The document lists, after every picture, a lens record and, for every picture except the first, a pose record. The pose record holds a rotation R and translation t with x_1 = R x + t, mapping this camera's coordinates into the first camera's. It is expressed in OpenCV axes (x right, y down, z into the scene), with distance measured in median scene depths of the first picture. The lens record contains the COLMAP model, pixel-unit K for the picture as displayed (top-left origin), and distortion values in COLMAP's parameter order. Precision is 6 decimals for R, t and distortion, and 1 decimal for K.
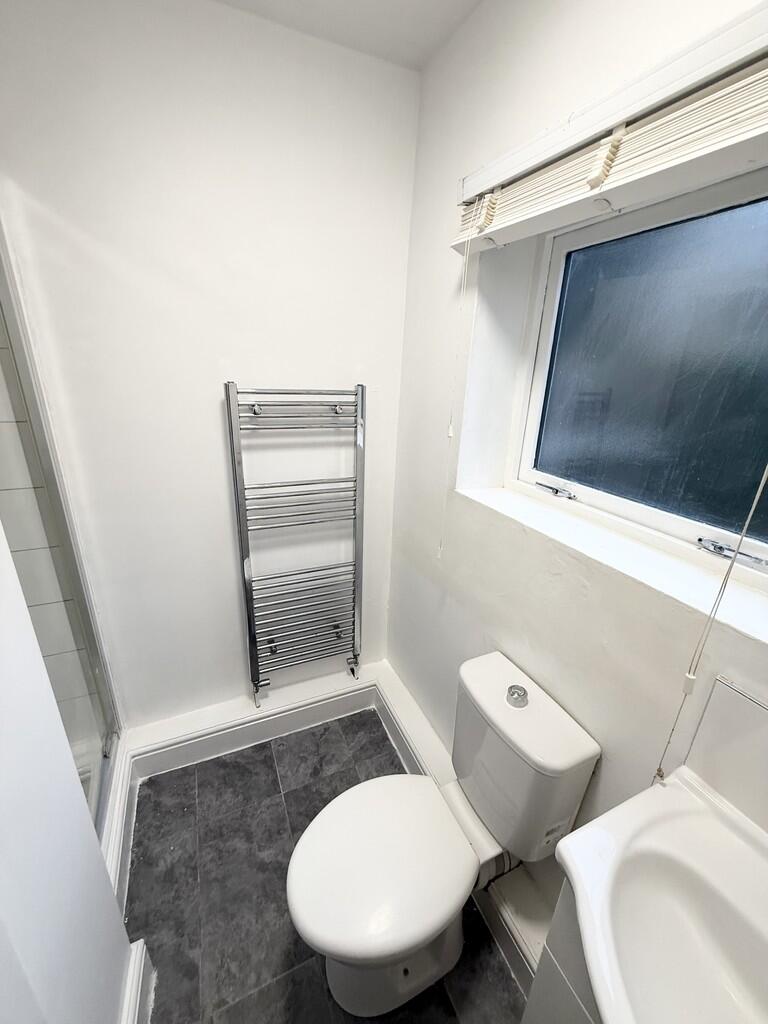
lens RADIAL K [[407.3, 0, 381.5], [0, 407.3, 513.0], [0, 0, 1]] dist [0.000966, 0.000565]
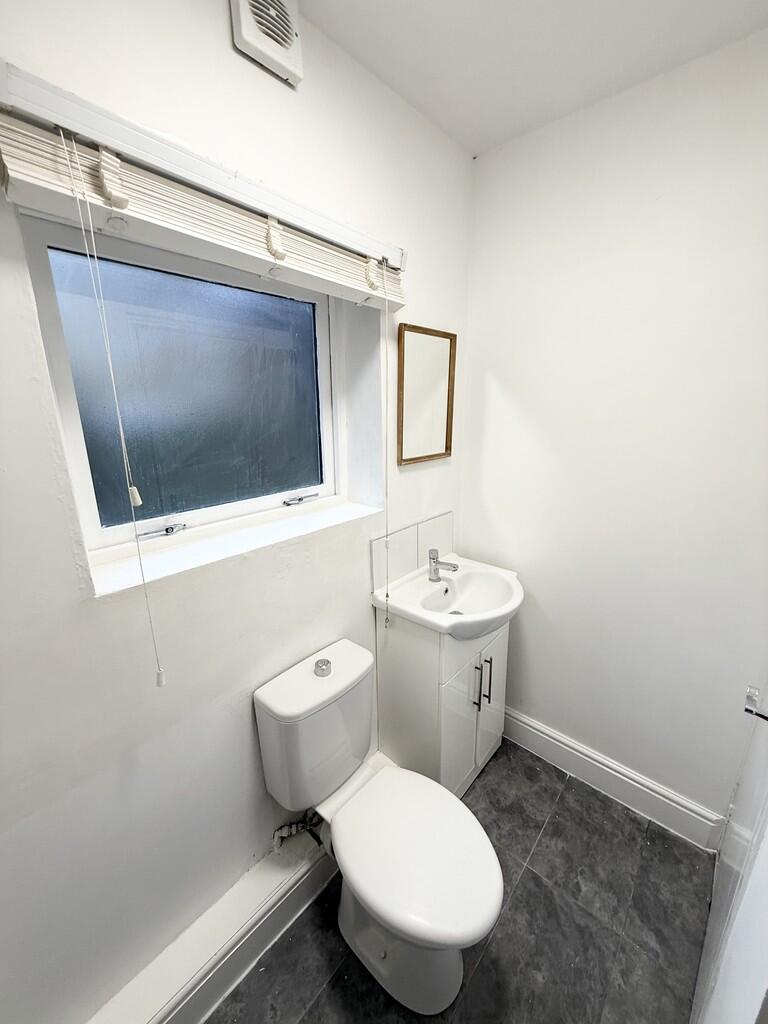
lens RADIAL K [[407.3, 0, 382.5], [0, 407.3, 511.3], [0, 0, 1]] dist [0.000966, 0.000565]
pose [[-0.411083, -0.272972, 0.869768, -0.686275], [0.302146, 0.859382, 0.412517, -0.403653], [-0.860069, 0.432376, -0.270800, 1.036417]]
